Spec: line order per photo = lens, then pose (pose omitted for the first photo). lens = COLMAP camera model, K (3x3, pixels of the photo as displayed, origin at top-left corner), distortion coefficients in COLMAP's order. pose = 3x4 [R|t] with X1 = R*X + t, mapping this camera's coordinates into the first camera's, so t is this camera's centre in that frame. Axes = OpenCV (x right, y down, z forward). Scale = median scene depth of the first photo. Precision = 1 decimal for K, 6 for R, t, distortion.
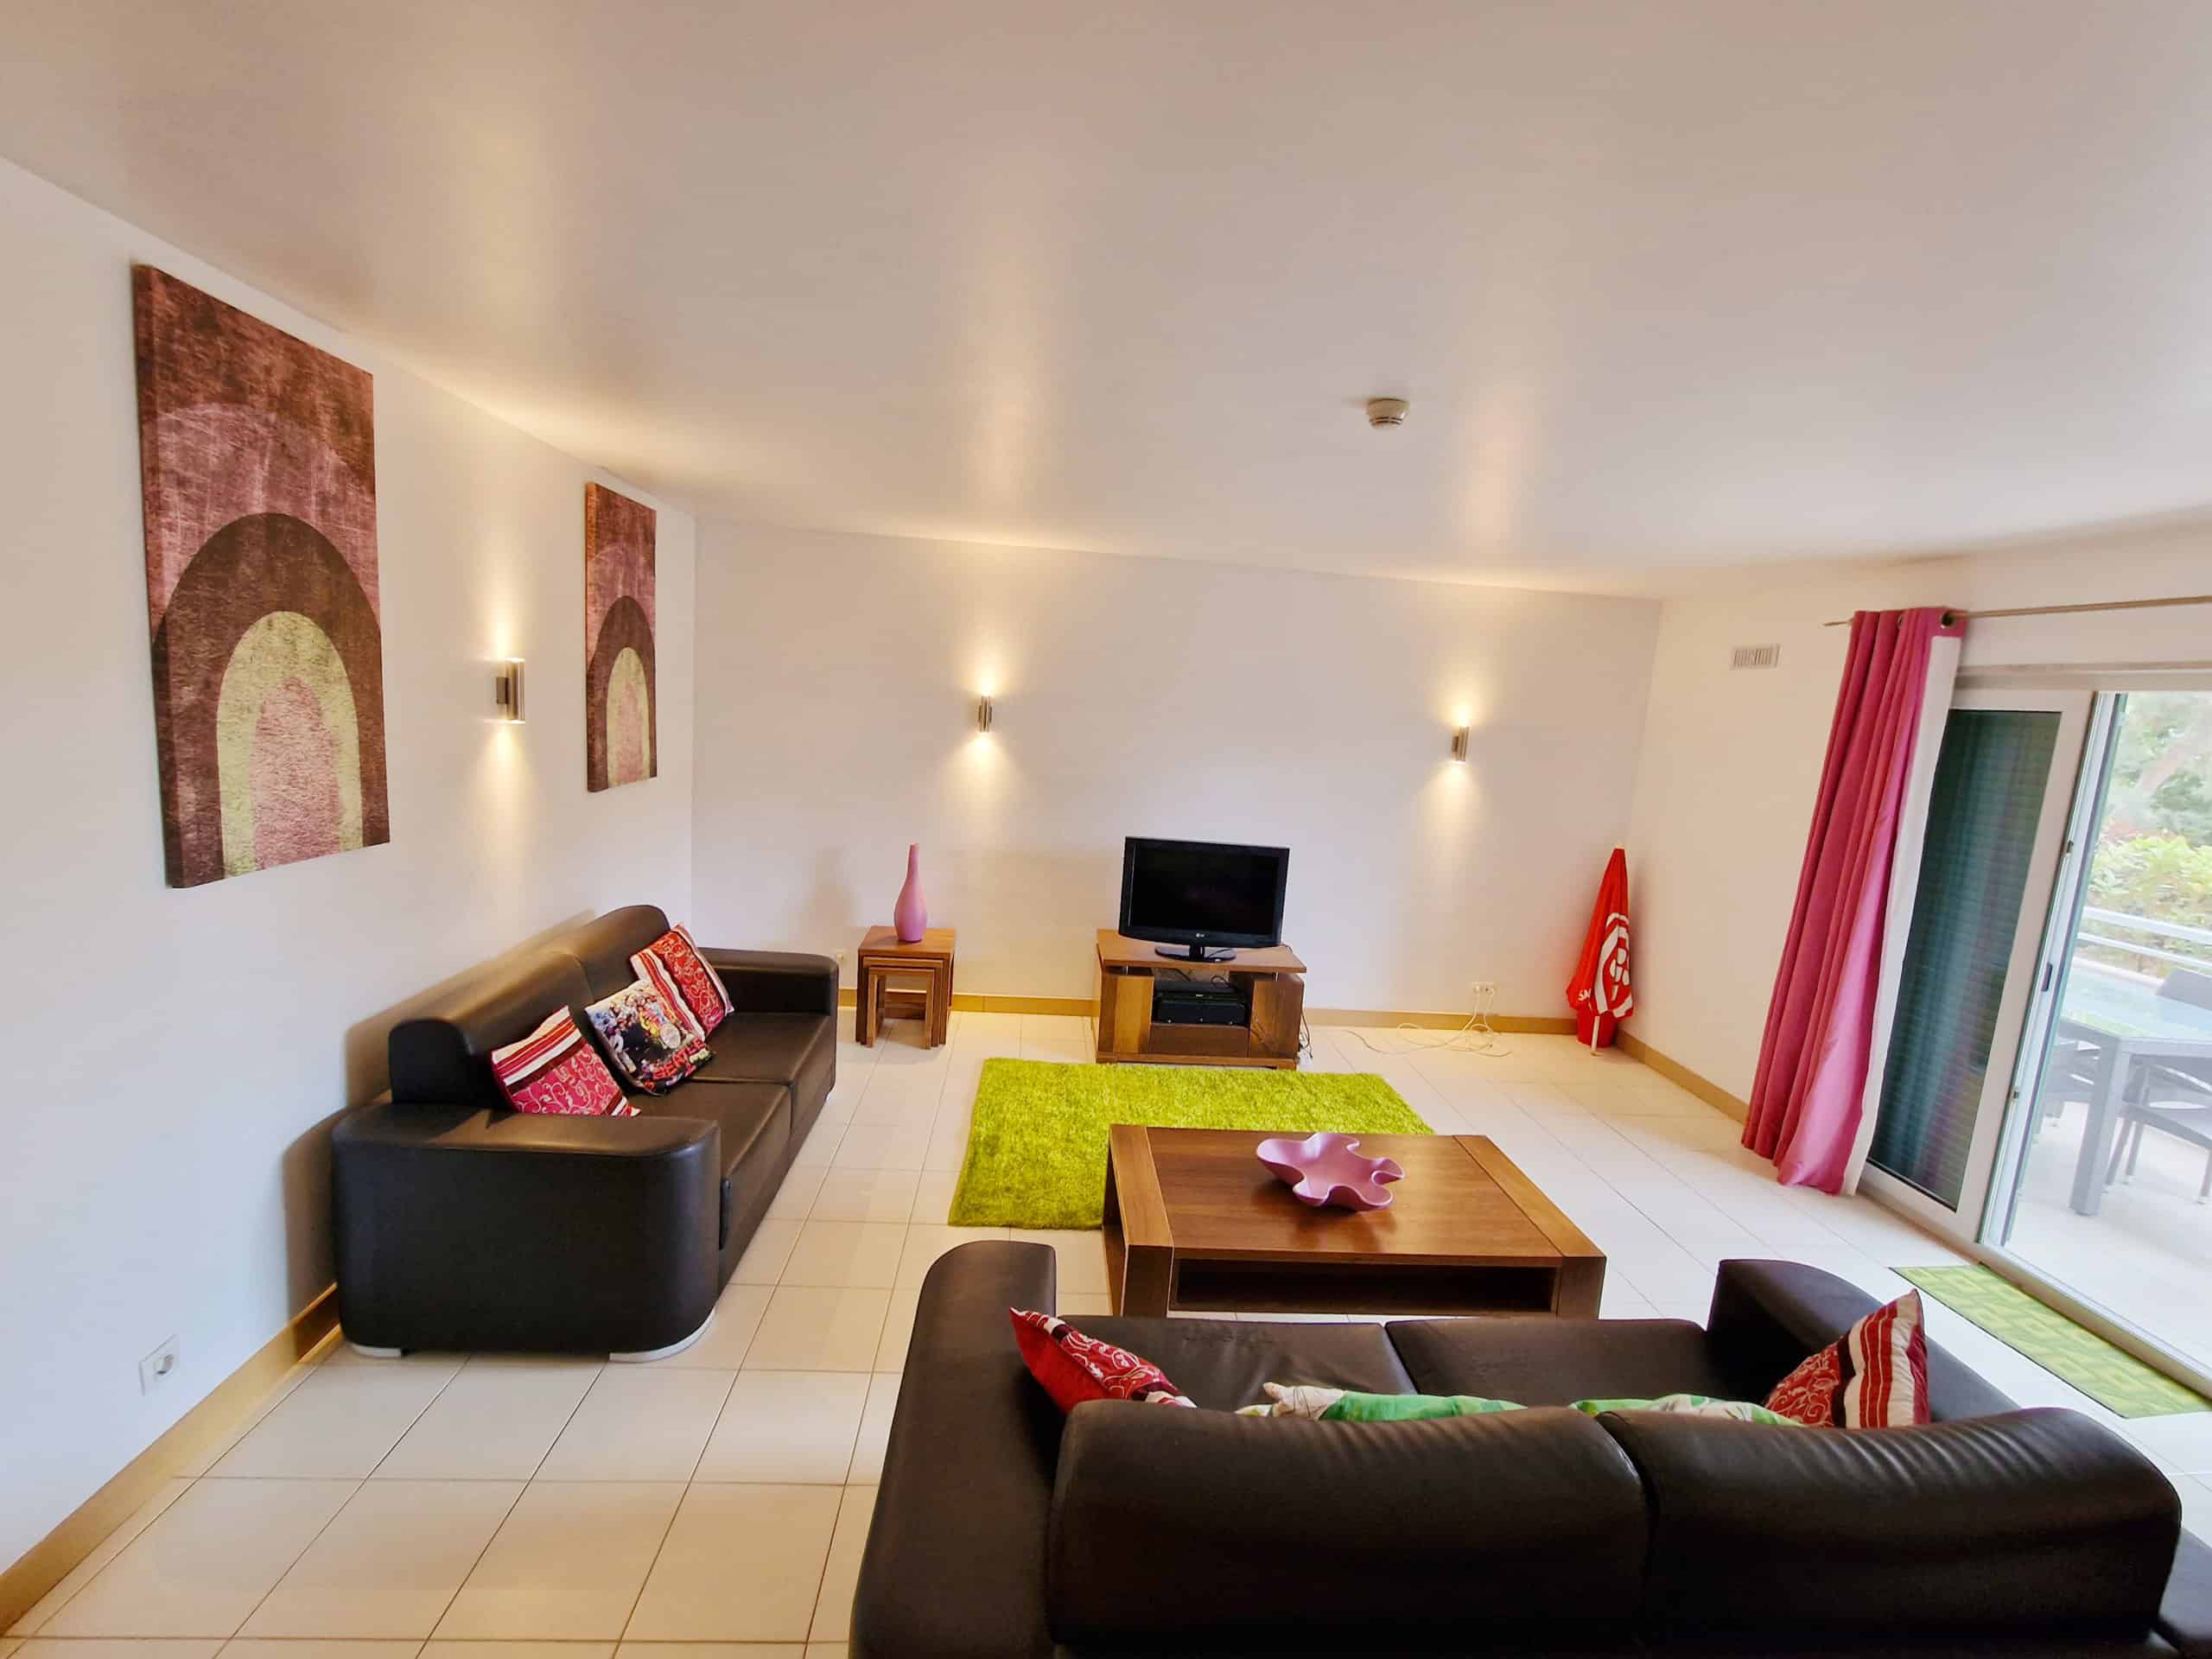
lens RADIAL K [[913.8, 0, 1099.9], [0, 913.8, 824.8], [0, 0, 1]] dist [-0.000854, -0.003171]
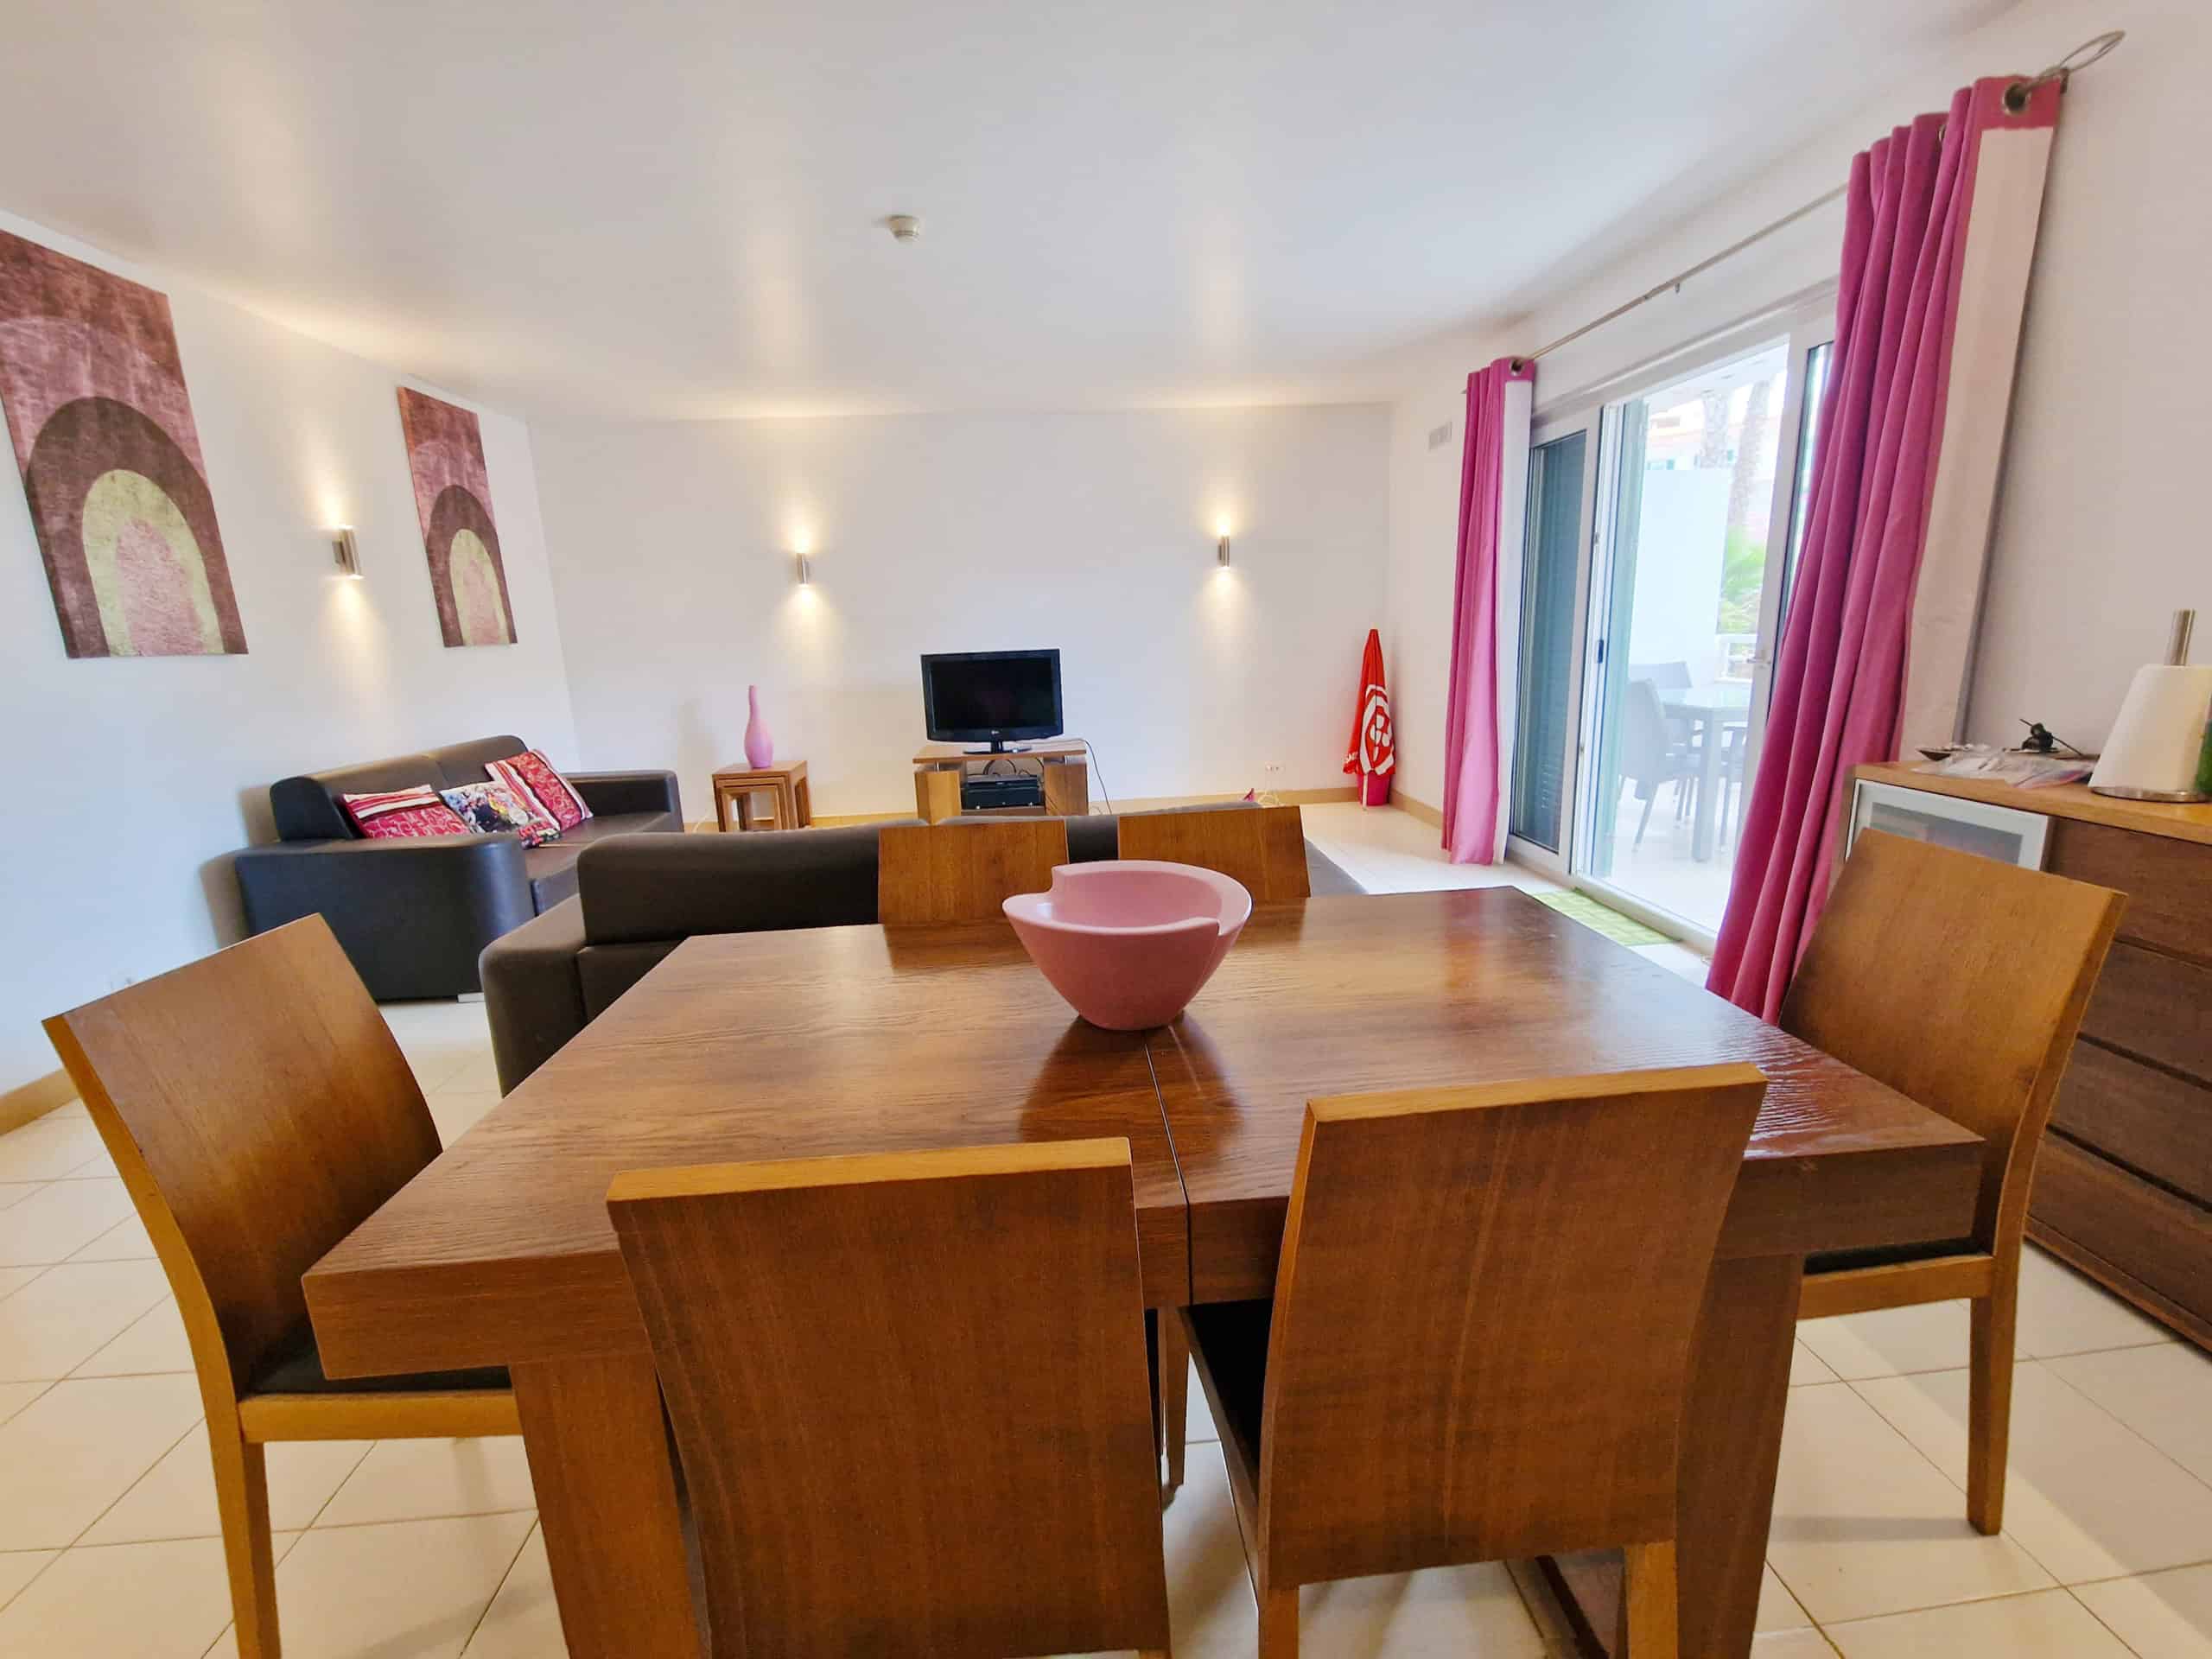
lens RADIAL K [[913.8, 0, 1099.9], [0, 913.8, 824.8], [0, 0, 1]] dist [-0.000854, -0.003171]
pose [[0.994082, -0.106473, -0.021555, 0.481693], [0.107827, 0.991212, 0.076623, 0.306030], [0.013207, -0.078494, 0.996827, -0.350227]]
